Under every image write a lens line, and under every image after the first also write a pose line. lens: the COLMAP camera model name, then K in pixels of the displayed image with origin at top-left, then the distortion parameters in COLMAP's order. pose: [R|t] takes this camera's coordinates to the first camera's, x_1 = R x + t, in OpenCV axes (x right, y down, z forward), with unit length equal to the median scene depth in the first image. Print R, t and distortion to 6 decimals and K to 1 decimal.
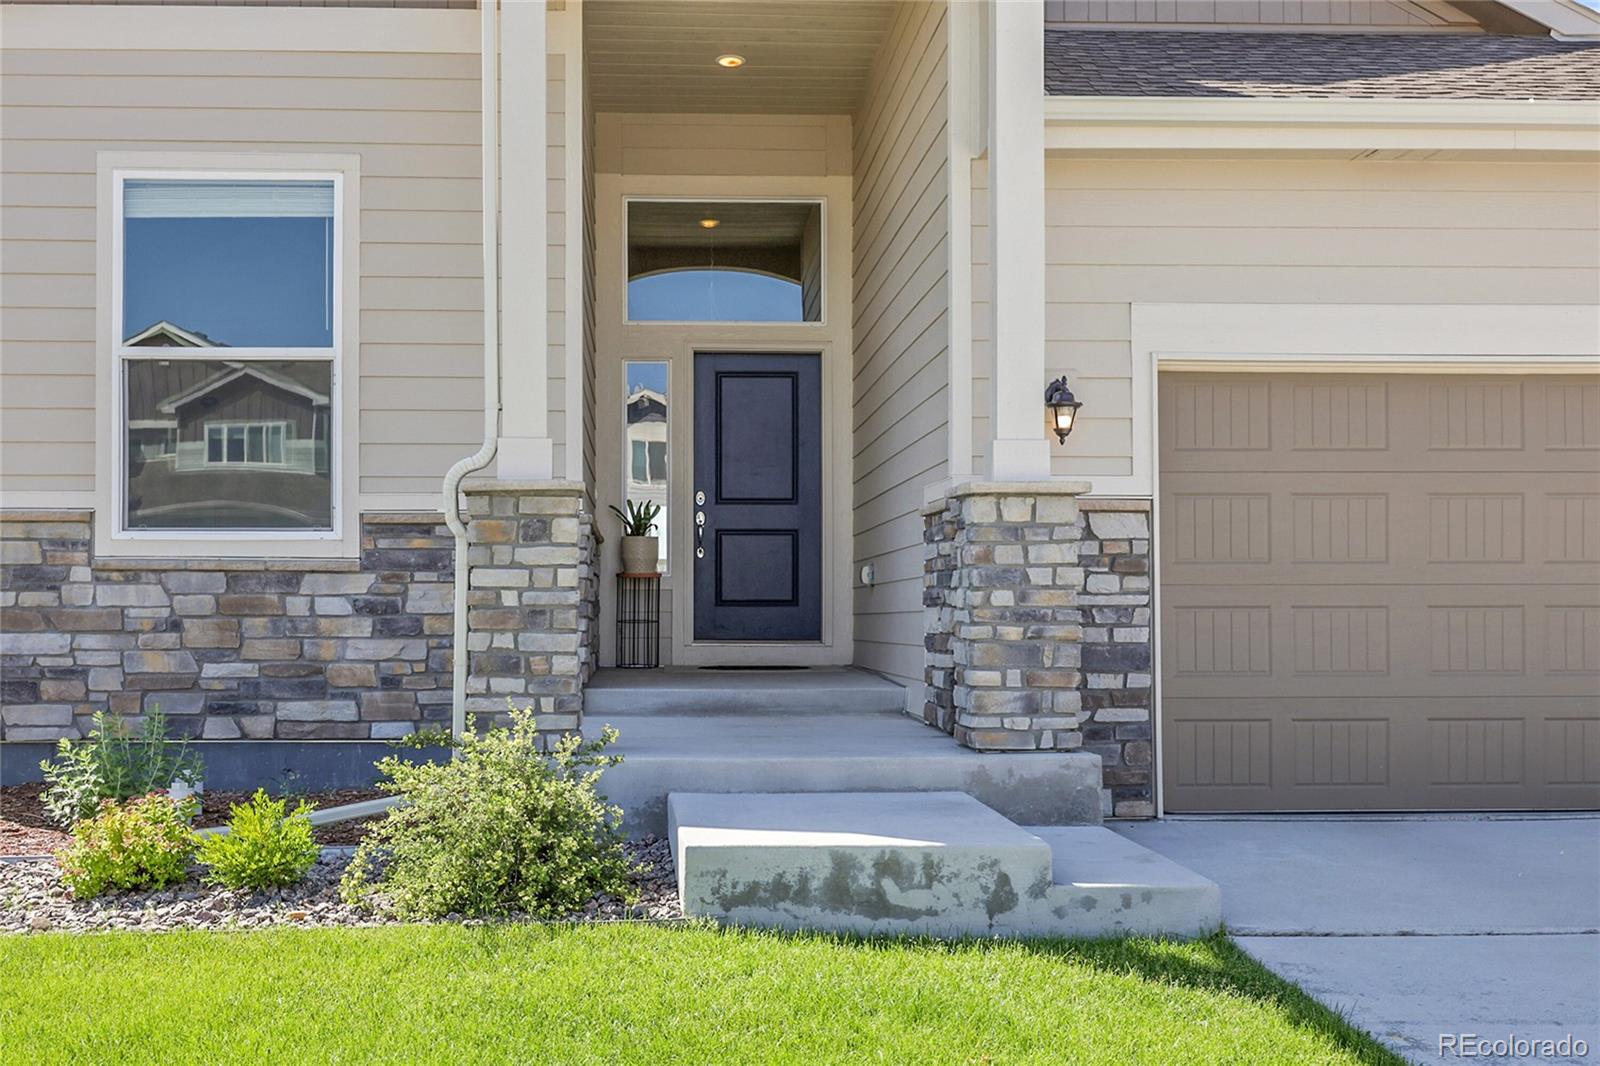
lens RADIAL K [[1469.2, 0, 794.5], [0, 1469.2, 598.7], [0, 0, 1]] dist [-0.005182, 0.003155]
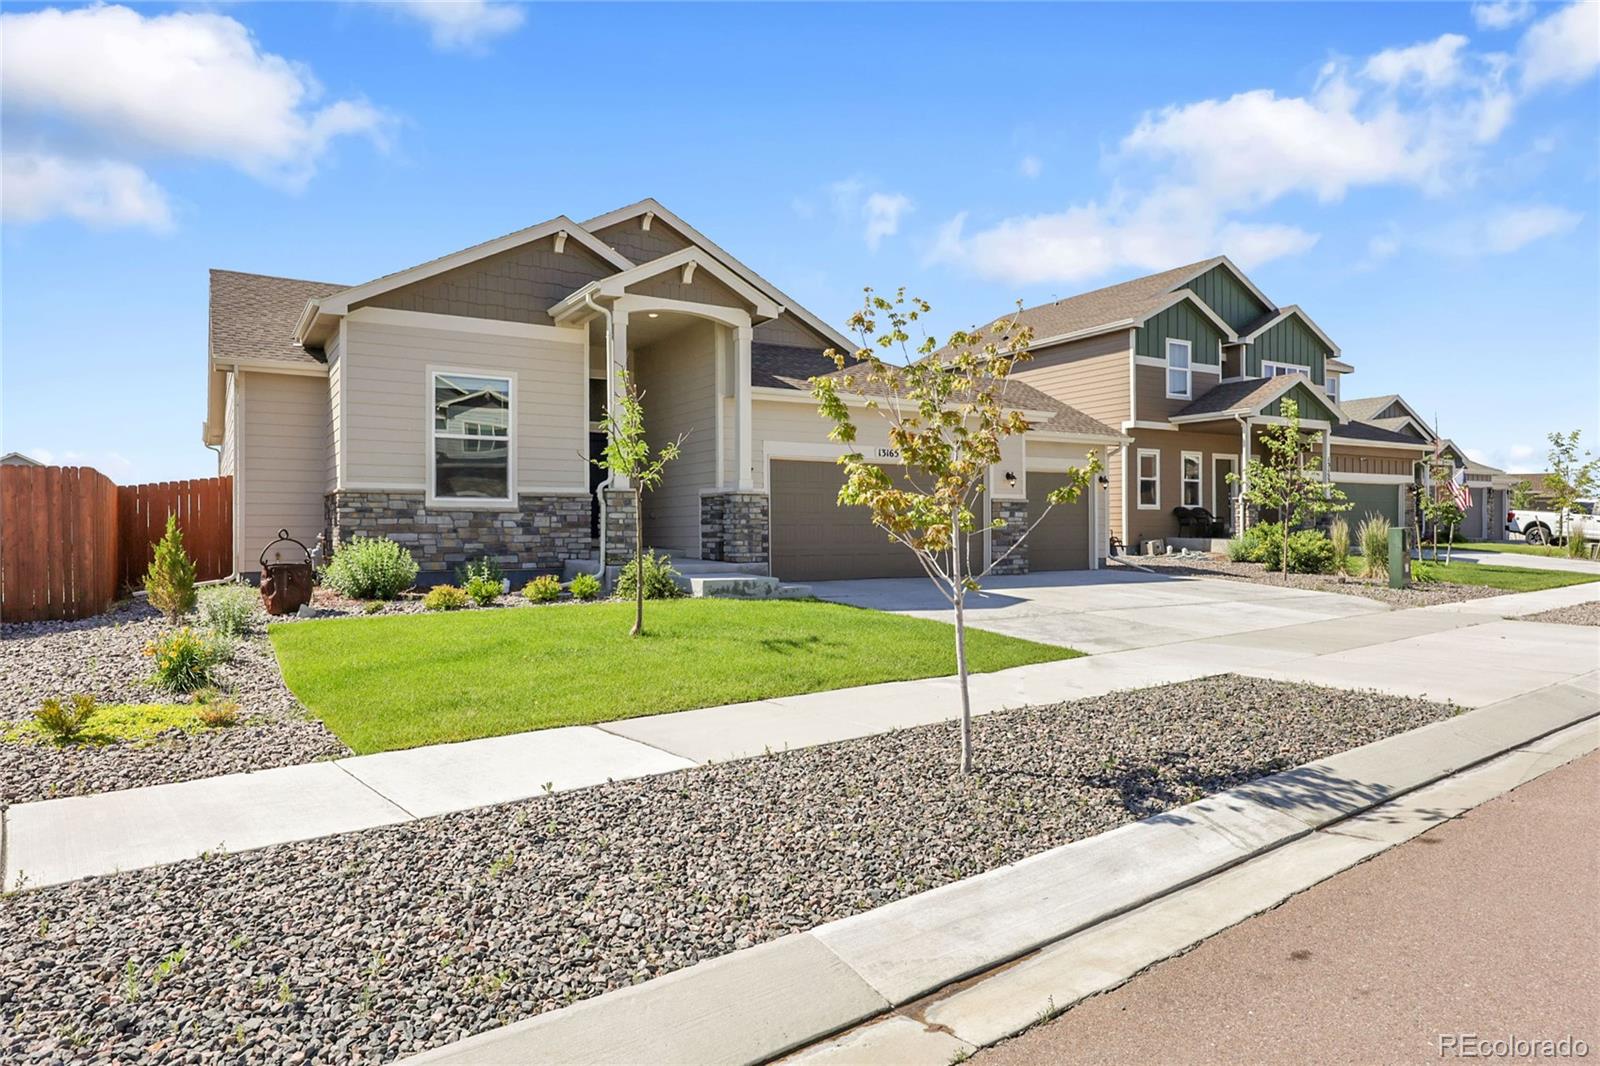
lens RADIAL K [[875.4, 0, 800.0], [0, 875.4, 533.0], [0, 0, 1]] dist [0.000854, 0.000061]
pose [[0.877969, -0.002100, 0.478712, -0.721804], [-0.001719, 0.999970, 0.007540, 0.009721], [-0.478714, -0.007442, 0.877939, -0.933149]]
